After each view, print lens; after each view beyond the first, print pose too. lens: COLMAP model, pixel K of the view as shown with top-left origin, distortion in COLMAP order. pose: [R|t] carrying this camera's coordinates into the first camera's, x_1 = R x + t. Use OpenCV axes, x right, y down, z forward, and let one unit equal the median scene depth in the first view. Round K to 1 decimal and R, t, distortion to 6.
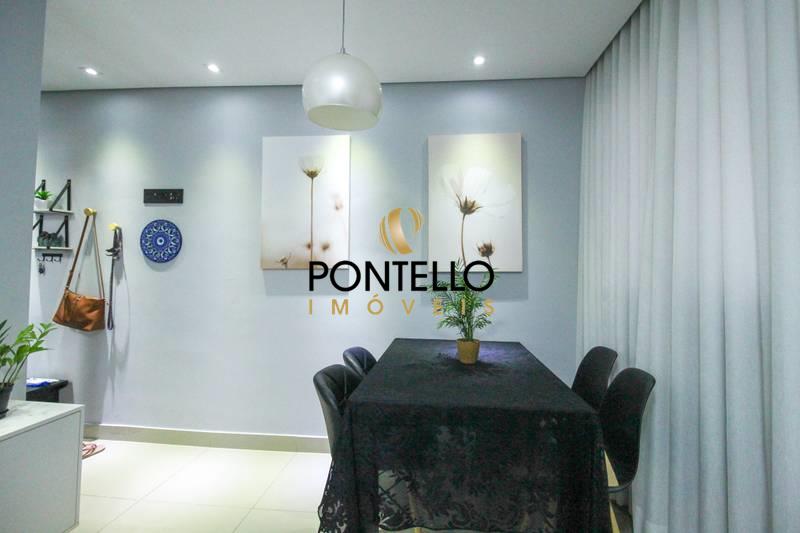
lens RADIAL K [[363.4, 0, 406.7], [0, 363.4, 264.5], [0, 0, 1]] dist [0.003245, 0.000122]
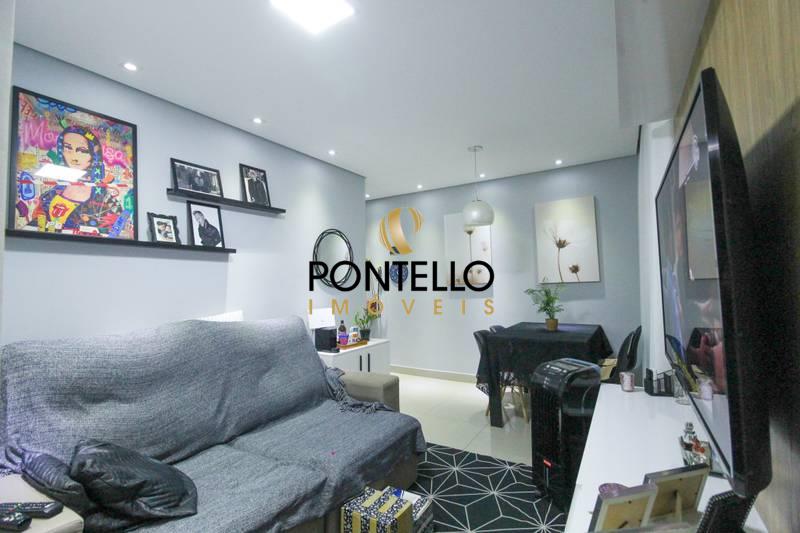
lens RADIAL K [[363.4, 0, 406.7], [0, 363.4, 264.5], [0, 0, 1]] dist [0.003245, 0.000122]
pose [[0.896676, -0.060898, -0.438479, 0.260403], [0.050536, 0.998099, -0.035277, -0.040216], [0.439794, 0.009473, 0.898049, -0.824940]]
